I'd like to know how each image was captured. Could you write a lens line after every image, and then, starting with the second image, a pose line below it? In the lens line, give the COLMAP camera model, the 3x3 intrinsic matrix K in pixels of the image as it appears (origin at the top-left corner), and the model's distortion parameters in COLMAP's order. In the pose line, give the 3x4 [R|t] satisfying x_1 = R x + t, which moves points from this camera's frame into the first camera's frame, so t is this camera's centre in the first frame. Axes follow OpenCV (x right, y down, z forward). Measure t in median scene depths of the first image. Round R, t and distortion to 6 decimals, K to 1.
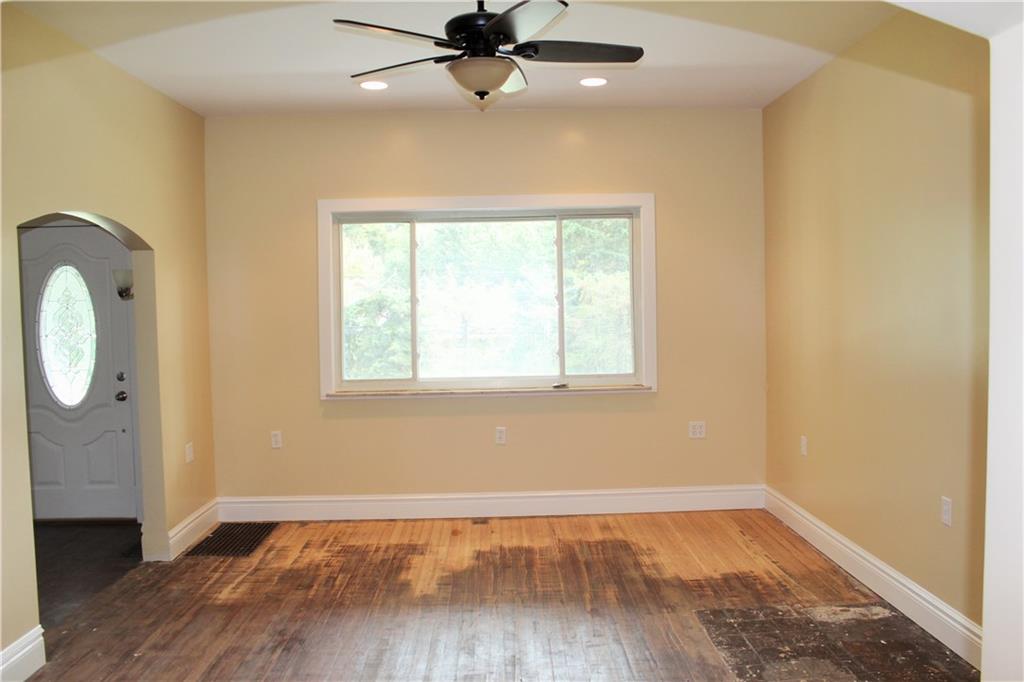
lens RADIAL K [[894.7, 0, 523.8], [0, 894.7, 340.1], [0, 0, 1]] dist [-0.173551, 0.172421]
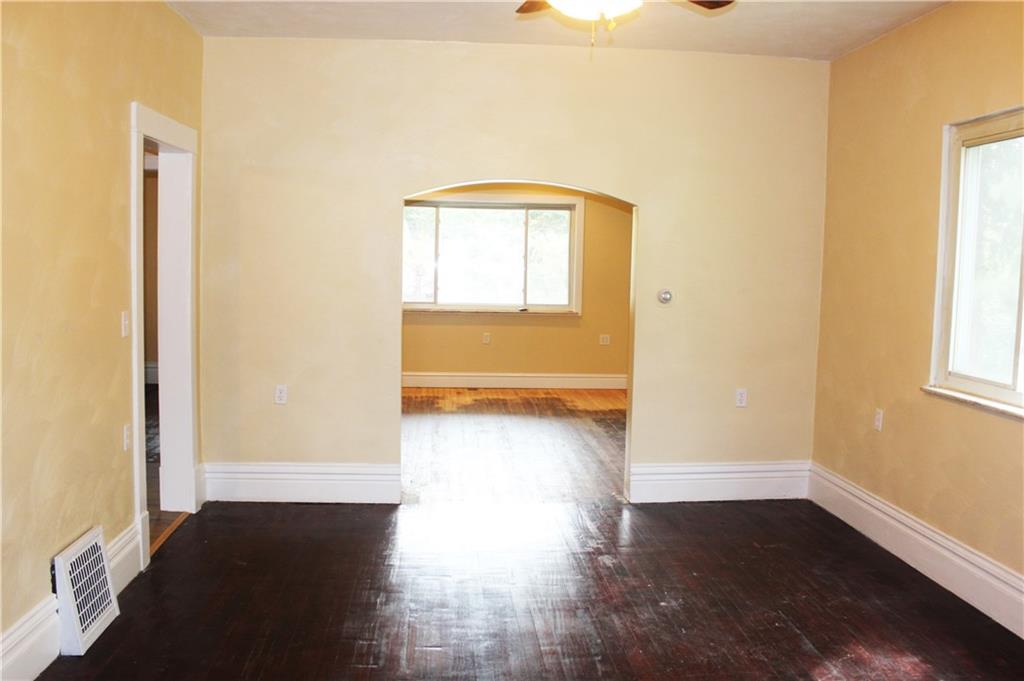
lens RADIAL K [[894.7, 0, 523.8], [0, 894.7, 339.6], [0, 0, 1]] dist [-0.173551, 0.172421]
pose [[0.997656, 0.036264, 0.058034, -0.055375], [-0.038862, 0.998263, 0.044277, 0.034144], [-0.056328, -0.046429, 0.997332, -0.688599]]
